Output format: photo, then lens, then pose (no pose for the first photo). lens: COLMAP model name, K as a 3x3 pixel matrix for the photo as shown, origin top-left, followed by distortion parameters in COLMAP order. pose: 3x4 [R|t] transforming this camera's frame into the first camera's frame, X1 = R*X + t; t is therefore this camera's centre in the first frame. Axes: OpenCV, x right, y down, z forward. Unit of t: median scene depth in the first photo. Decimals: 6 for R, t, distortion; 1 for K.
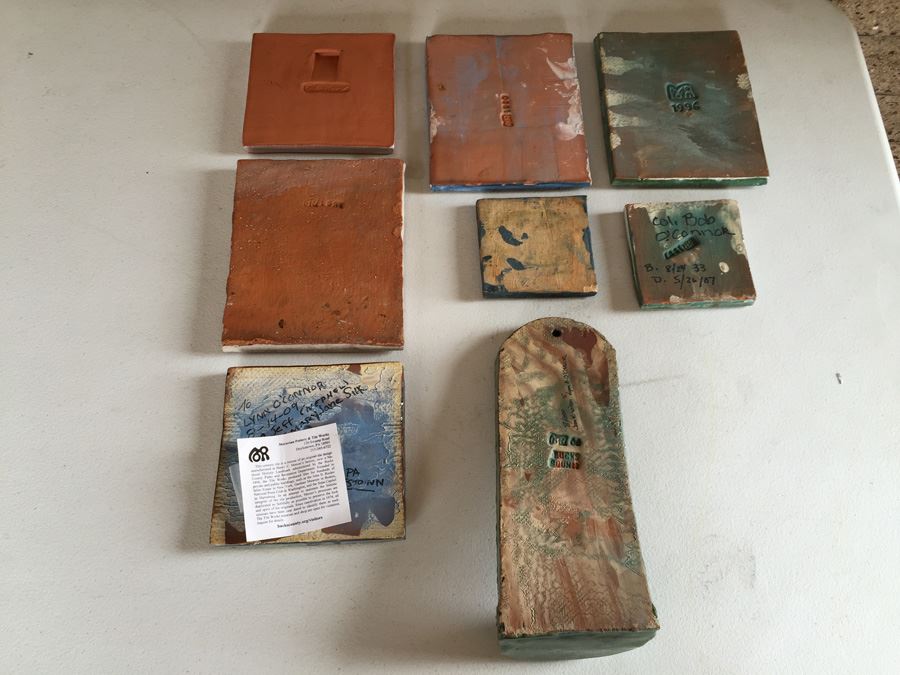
lens RADIAL K [[787.7, 0, 446.4], [0, 787.7, 326.5], [0, 0, 1]] dist [0.081684, -0.145786]
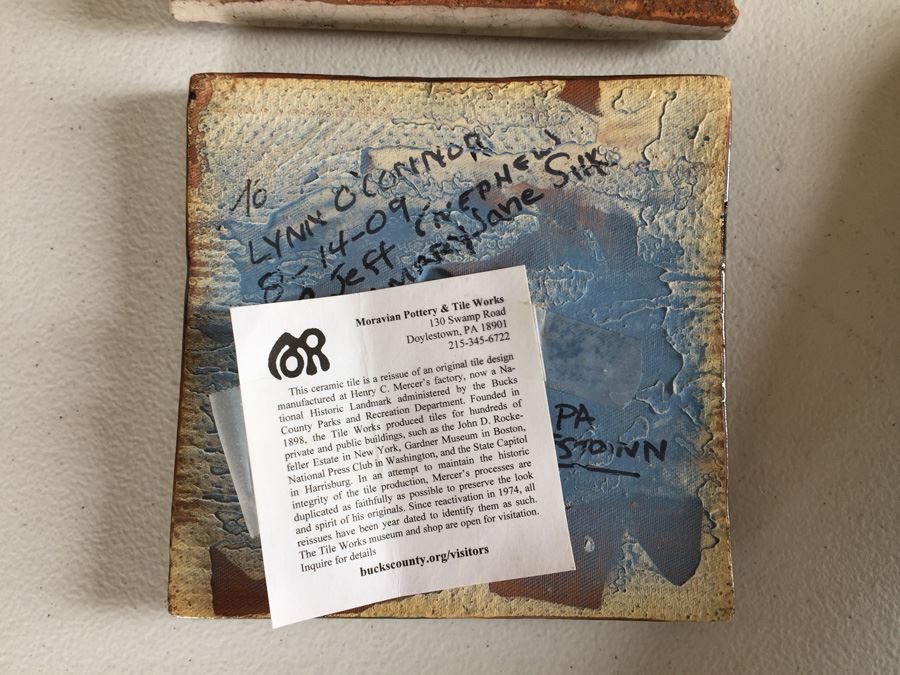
lens RADIAL K [[787.7, 0, 448.8], [0, 787.7, 331.6], [0, 0, 1]] dist [0.081684, -0.145786]
pose [[0.998527, 0.050665, -0.019392, -0.146872], [-0.039944, 0.928518, 0.369133, 0.024020], [0.036708, -0.367814, 0.929174, 0.611172]]
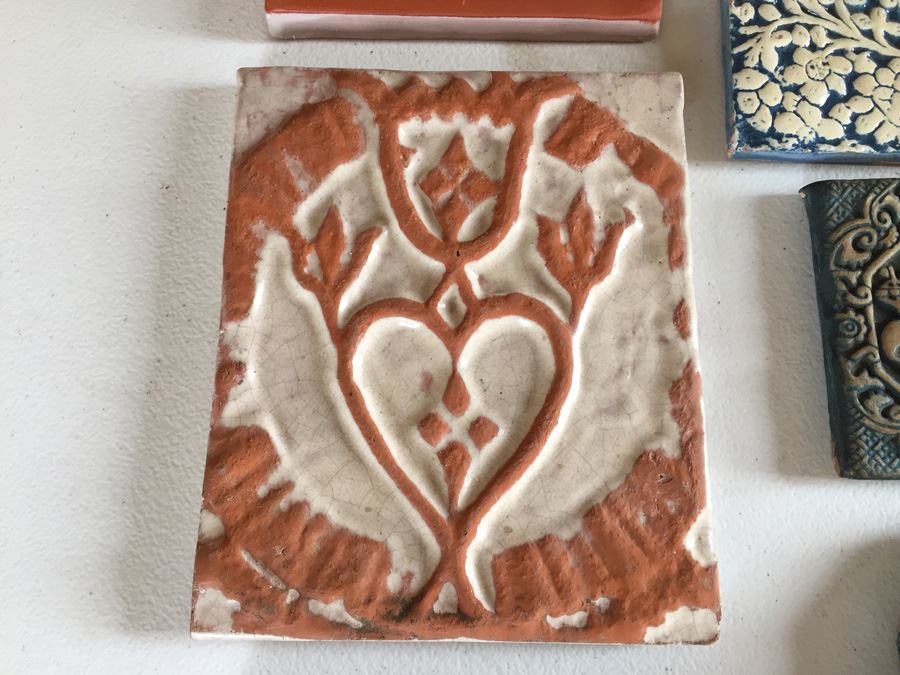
lens RADIAL K [[787.7, 0, 443.1], [0, 787.7, 343.4], [0, 0, 1]] dist [0.081684, -0.145786]
pose [[0.999655, 0.014809, -0.021704, -0.147658], [-0.010743, 0.984201, 0.176727, -0.148361], [0.023979, -0.176433, 0.984021, 0.634501]]
